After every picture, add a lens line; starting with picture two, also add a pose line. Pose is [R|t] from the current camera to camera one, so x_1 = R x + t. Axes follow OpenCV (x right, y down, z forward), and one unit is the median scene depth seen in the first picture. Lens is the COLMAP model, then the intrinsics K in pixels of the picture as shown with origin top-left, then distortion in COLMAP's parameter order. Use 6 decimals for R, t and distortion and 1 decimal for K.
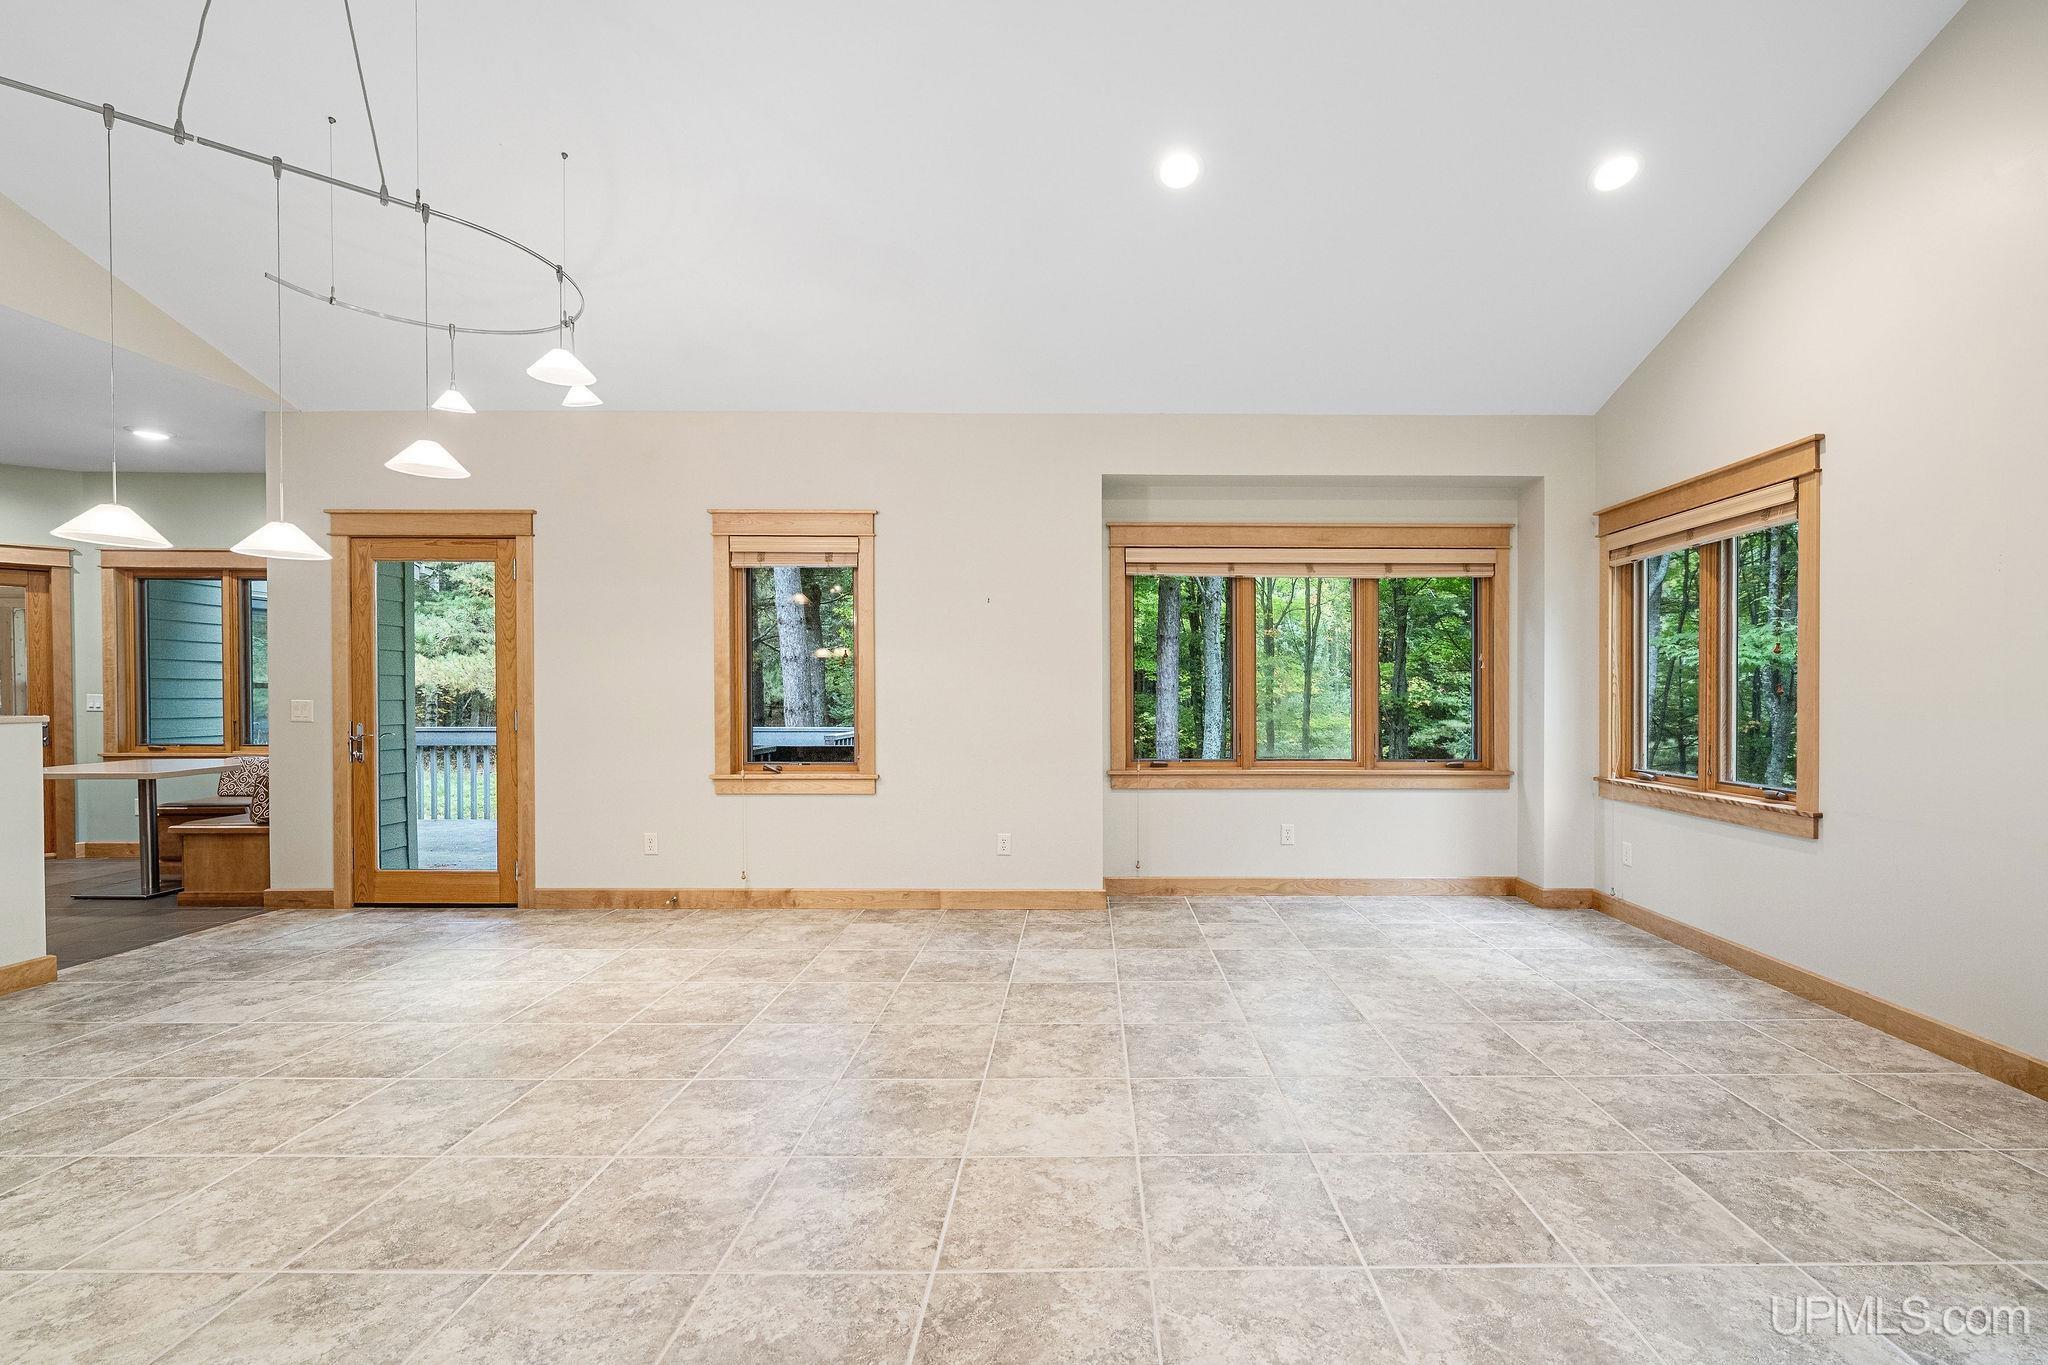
lens RADIAL K [[854.1, 0, 1085.9], [0, 854.1, 703.3], [0, 0, 1]] dist [-0.004232, 0.000928]
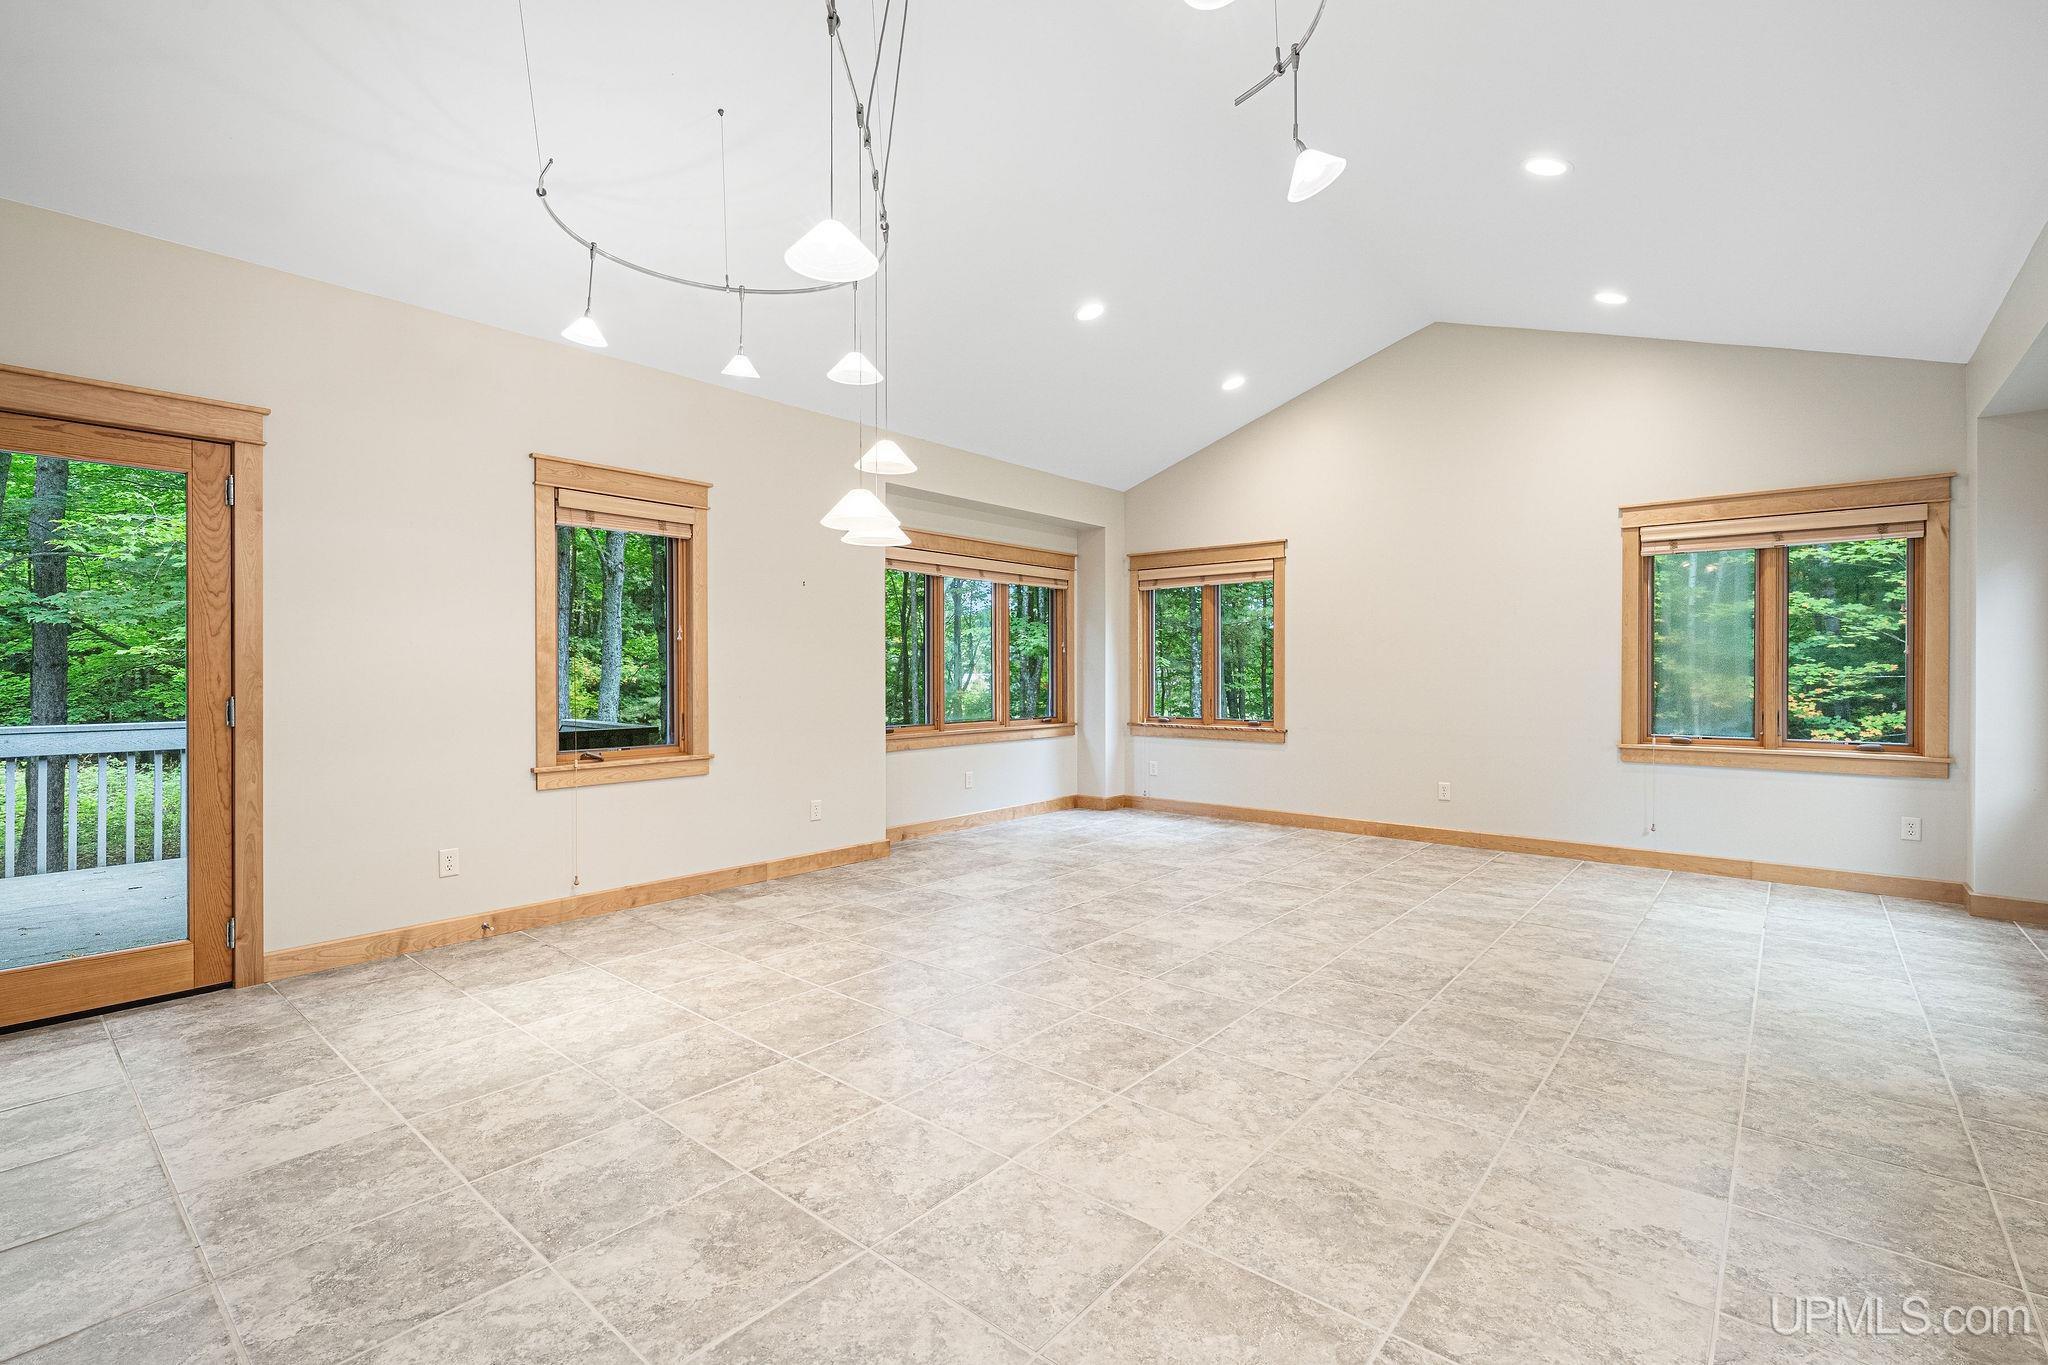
lens RADIAL K [[897.0, 0, 1010.7], [0, 897.0, 674.7], [0, 0, 1]] dist [0.001723, -0.000671]
pose [[0.665763, -0.005755, 0.746141, -0.964424], [0.009770, 0.999952, -0.001005, -0.003505], [-0.746099, 0.007959, 0.665787, 0.072559]]
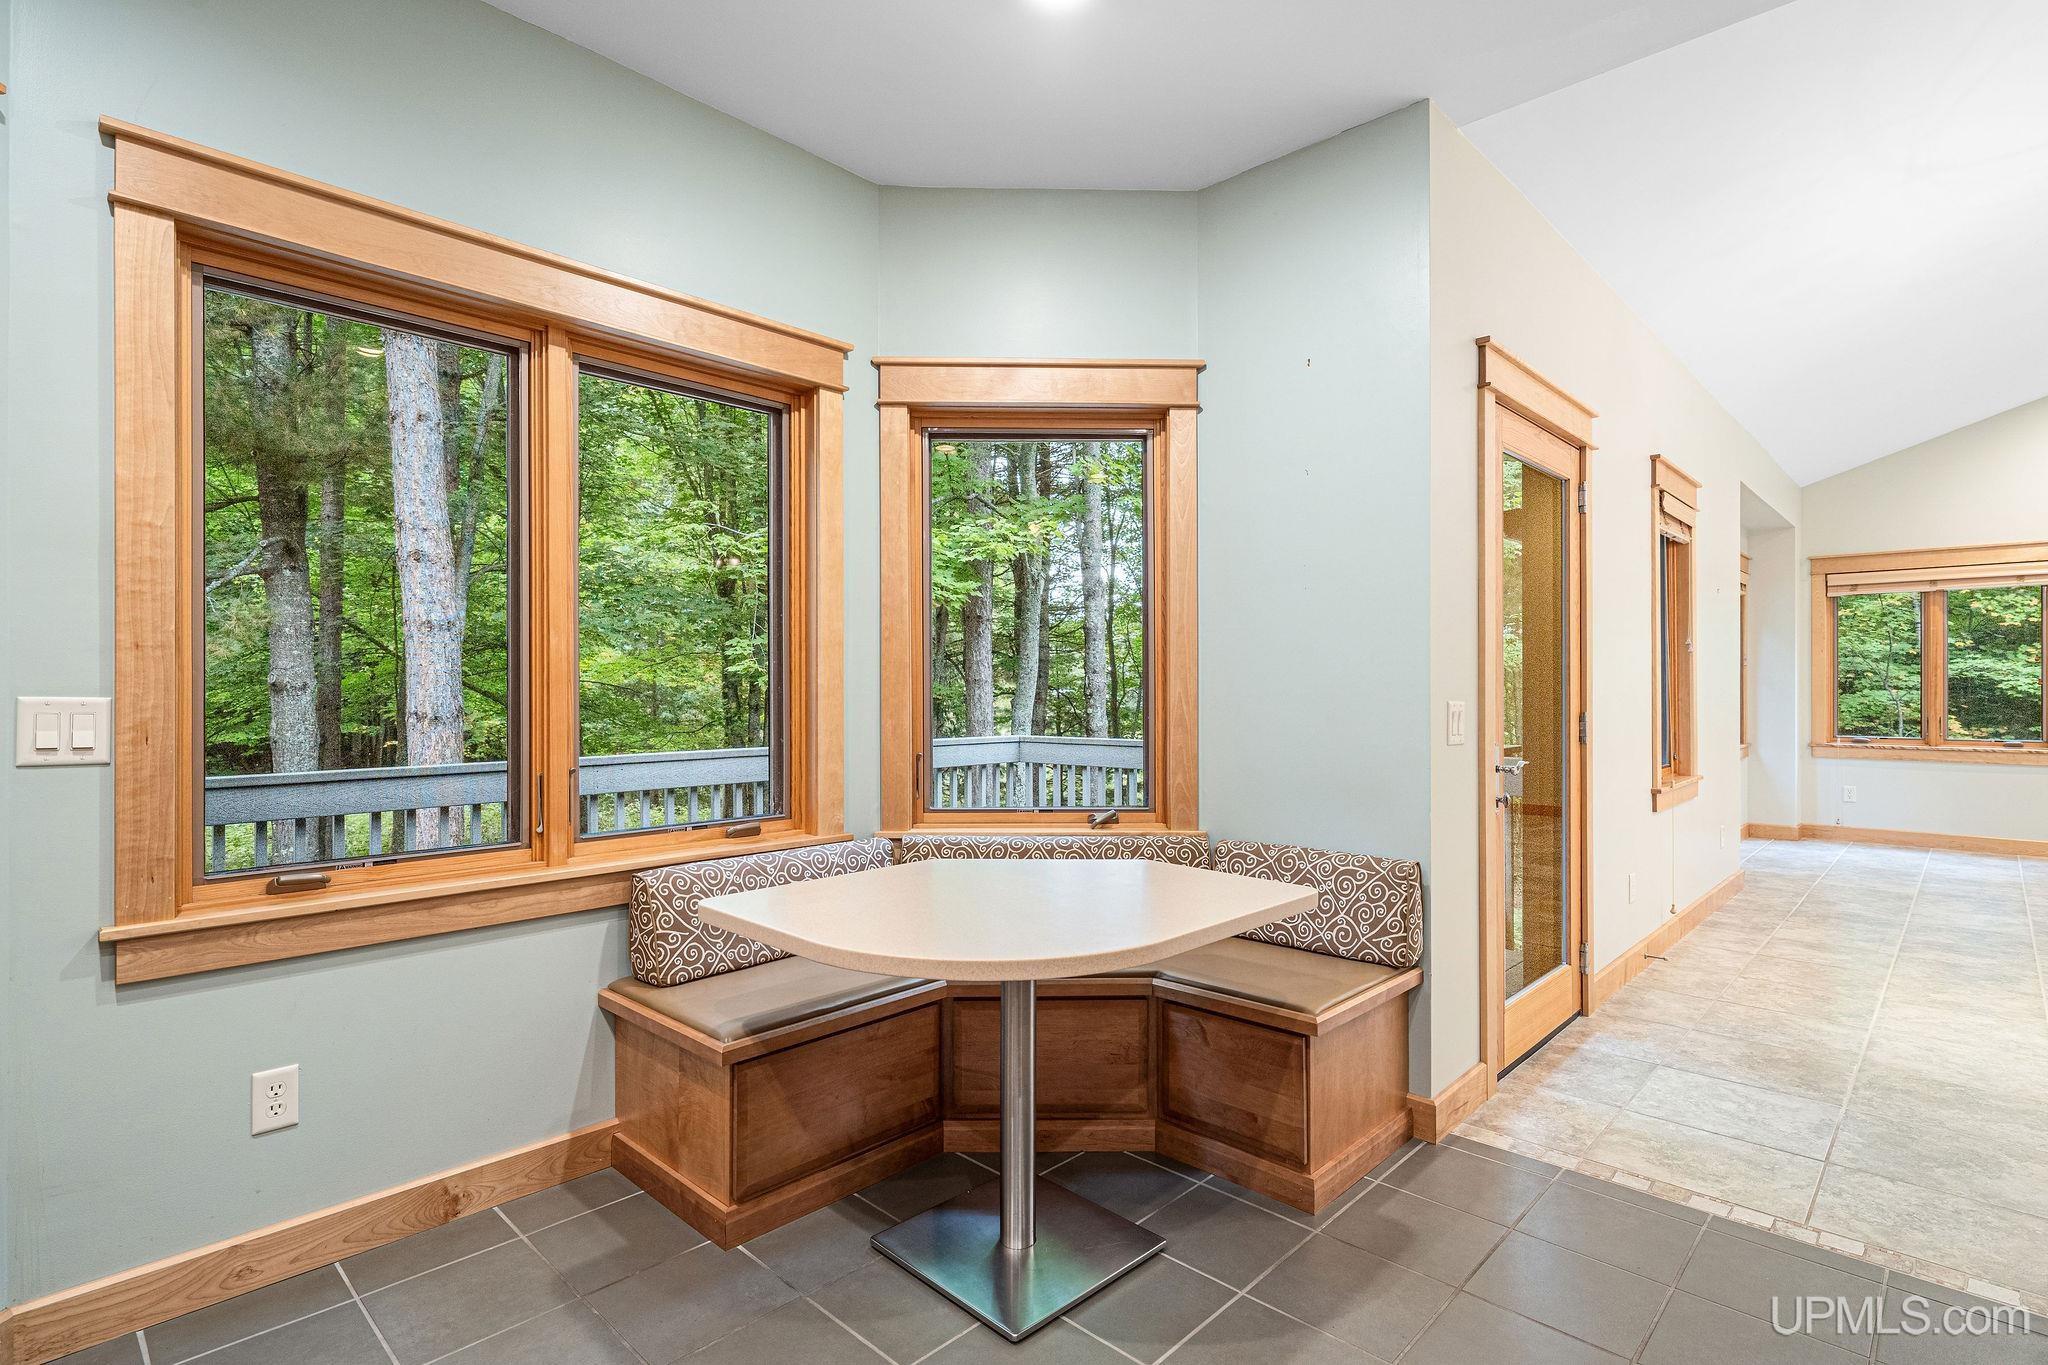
lens RADIAL K [[995.8, 0, 1016.0], [0, 995.8, 687.4], [0, 0, 1]] dist [-0.001827, 0.000037]
pose [[0.706732, -0.003552, 0.707473, -1.852250], [0.009729, 0.999942, -0.004698, -0.014765], [-0.707415, 0.010204, 0.706725, 0.938942]]
